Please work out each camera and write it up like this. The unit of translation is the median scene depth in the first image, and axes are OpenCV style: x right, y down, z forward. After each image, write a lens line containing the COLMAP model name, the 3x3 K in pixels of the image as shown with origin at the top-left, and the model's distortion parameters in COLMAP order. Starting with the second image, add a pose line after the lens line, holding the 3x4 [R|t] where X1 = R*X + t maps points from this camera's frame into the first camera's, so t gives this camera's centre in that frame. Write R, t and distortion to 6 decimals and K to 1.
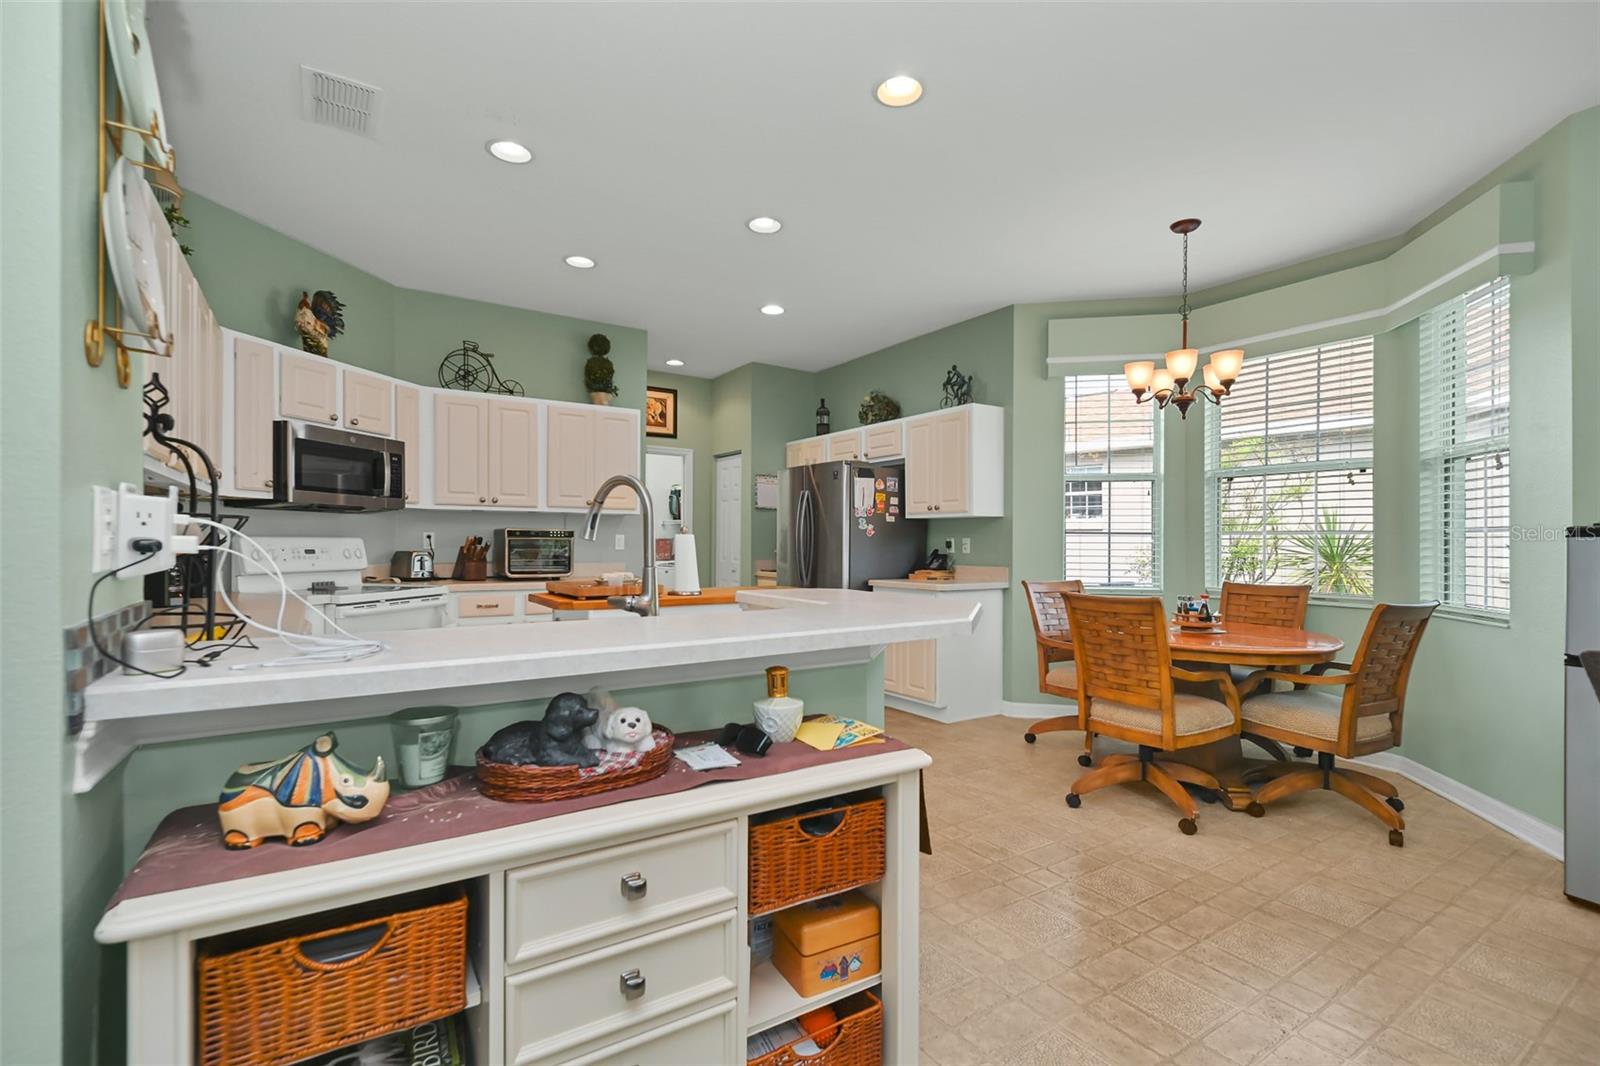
lens RADIAL K [[732.3, 0, 791.5], [0, 732.3, 539.0], [0, 0, 1]] dist [0.001503, -0.000155]
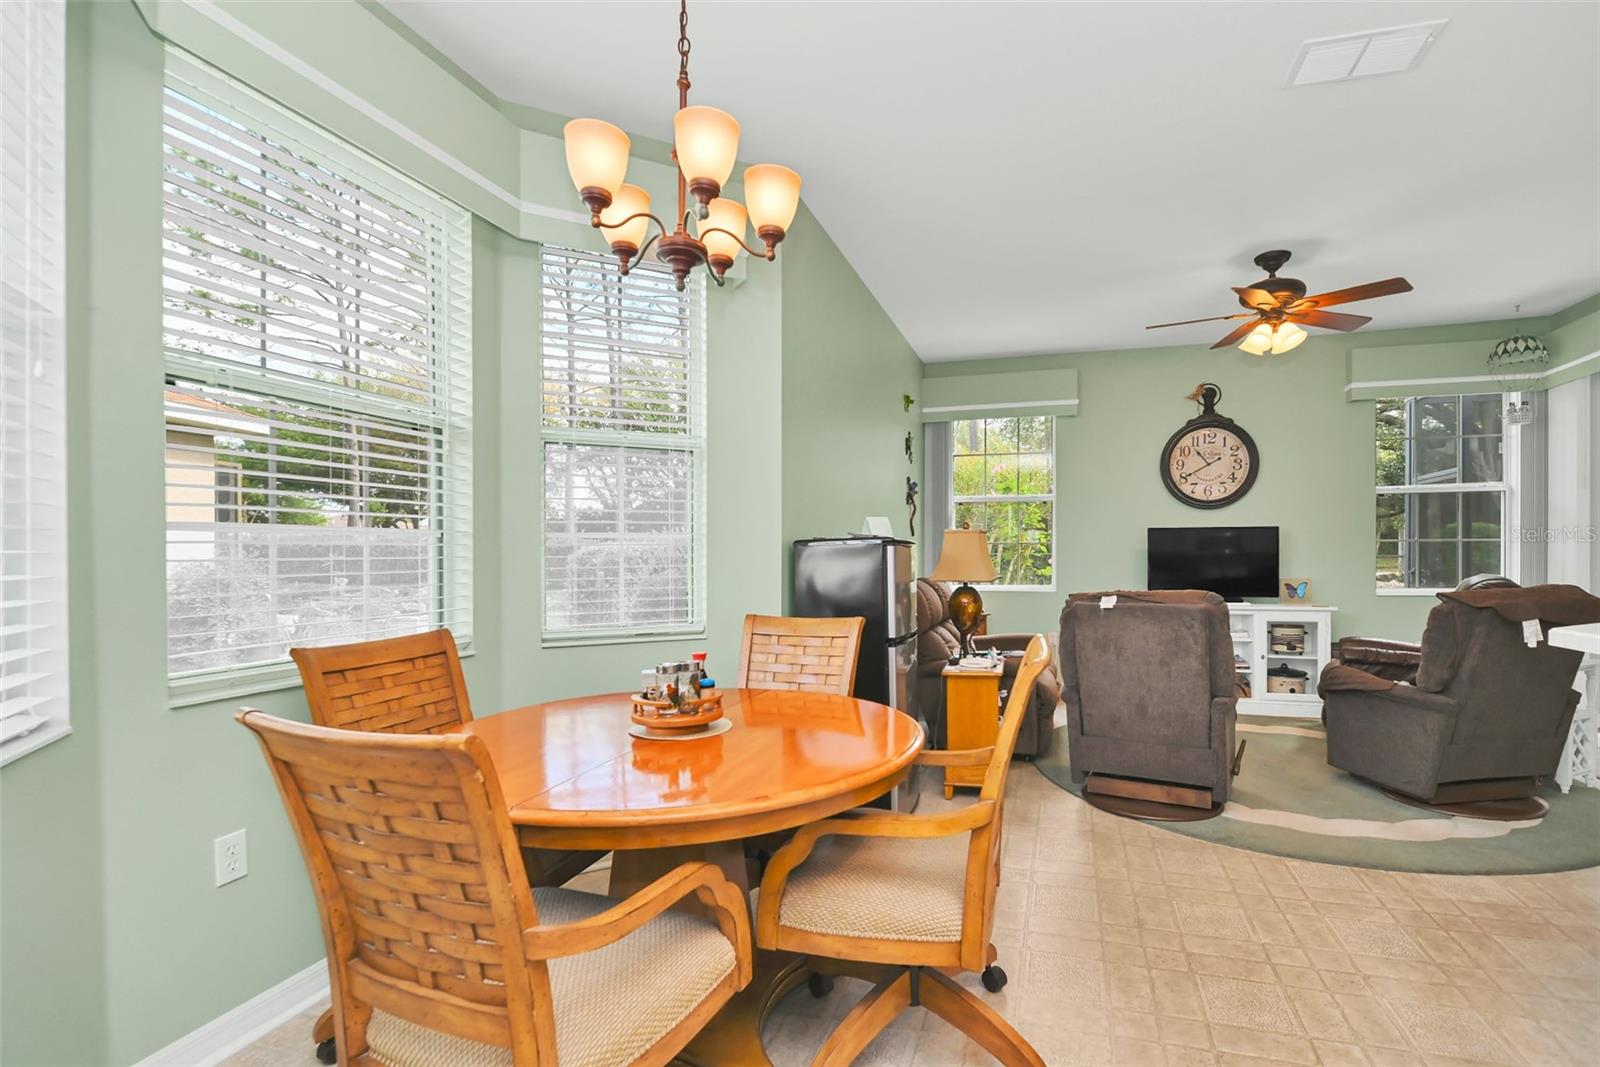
lens RADIAL K [[732.7, 0, 846.7], [0, 732.7, 562.7], [0, 0, 1]] dist [-0.000932, -0.008933]
pose [[-0.654391, -0.011726, 0.756065, 0.098162], [-0.002603, 0.999909, 0.013254, 0.005892], [-0.756151, 0.006705, -0.654362, 1.164651]]
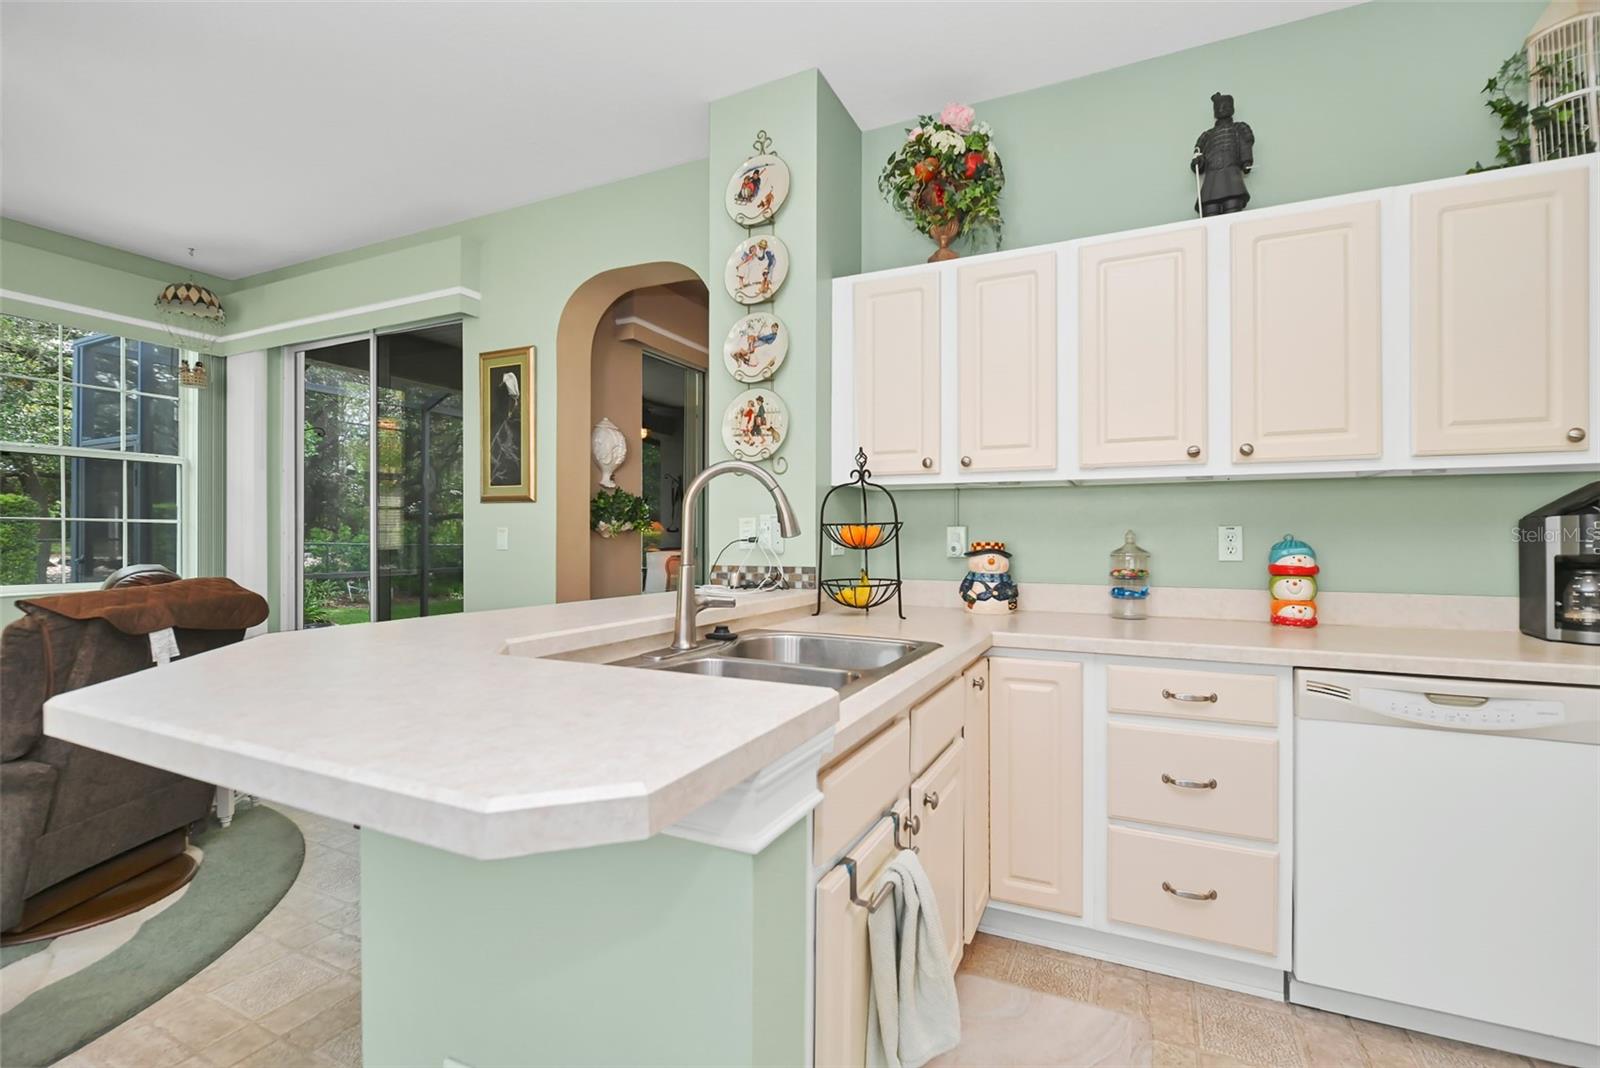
lens RADIAL K [[732.3, 0, 791.5], [0, 732.3, 540.0], [0, 0, 1]] dist [0.001503, -0.000155]
pose [[-0.860599, -0.007541, -0.509227, 0.077666], [-0.007328, 0.999970, -0.002424, 0.003657], [0.509231, 0.001646, -0.860629, 0.864298]]
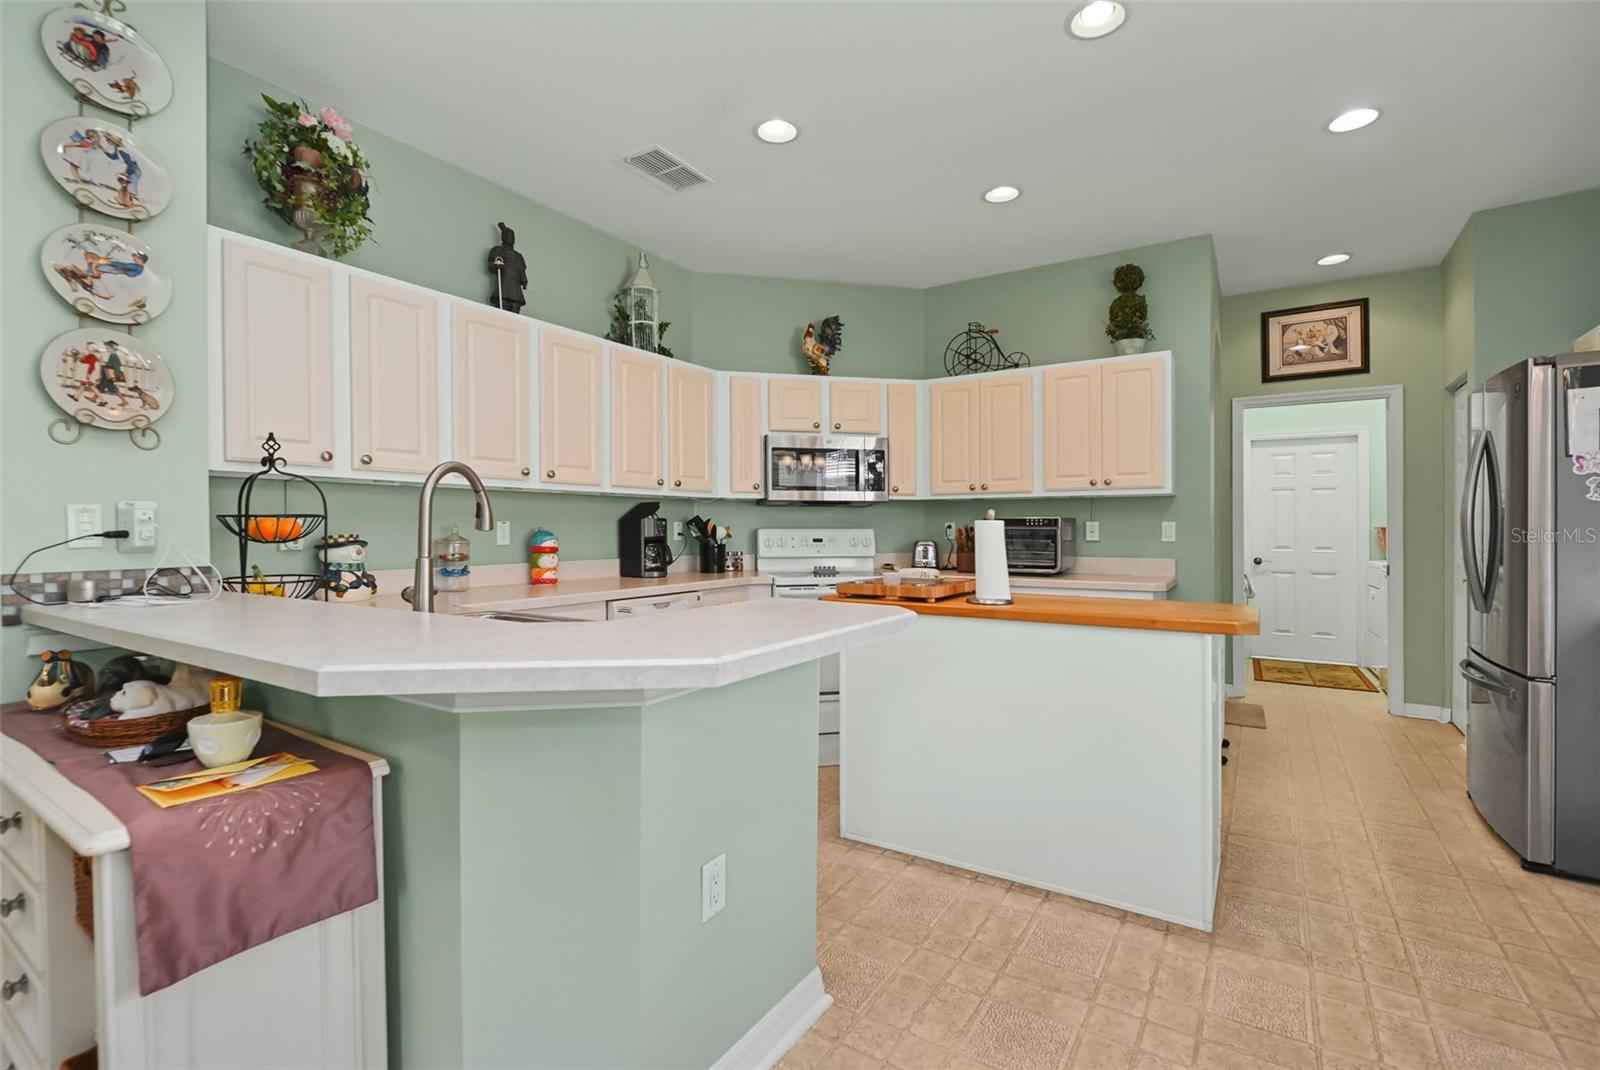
lens RADIAL K [[711.5, 0, 805.8], [0, 711.5, 536.9], [0, 0, 1]] dist [0.001025, -0.006028]
pose [[0.412353, 0.002462, -0.911021, 0.391781], [0.007480, 0.999953, 0.006087, 0.004416], [0.910993, -0.009324, 0.412316, 0.506390]]
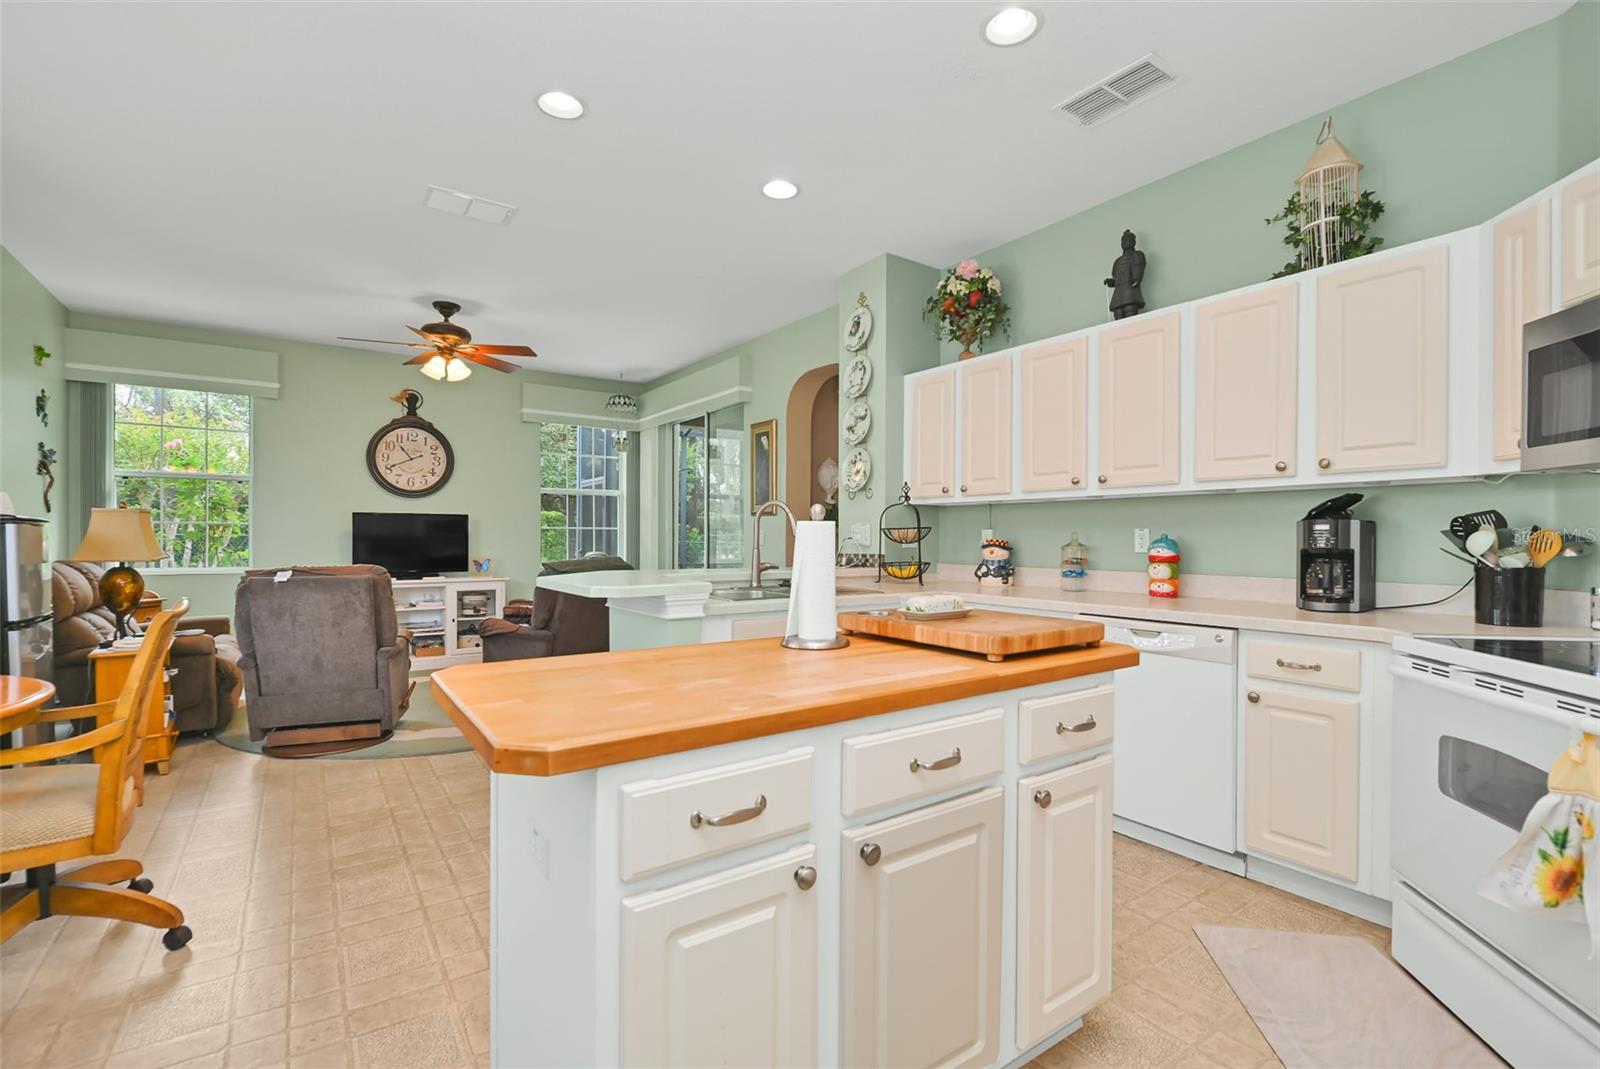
lens RADIAL K [[726.8, 0, 806.8], [0, 726.8, 542.7], [0, 0, 1]] dist [-0.000281, -0.005966]
pose [[-0.999174, -0.009871, -0.039427, -0.113344], [-0.009990, 0.999946, 0.002813, 0.006598], [0.039397, 0.003204, -0.999218, 1.374239]]
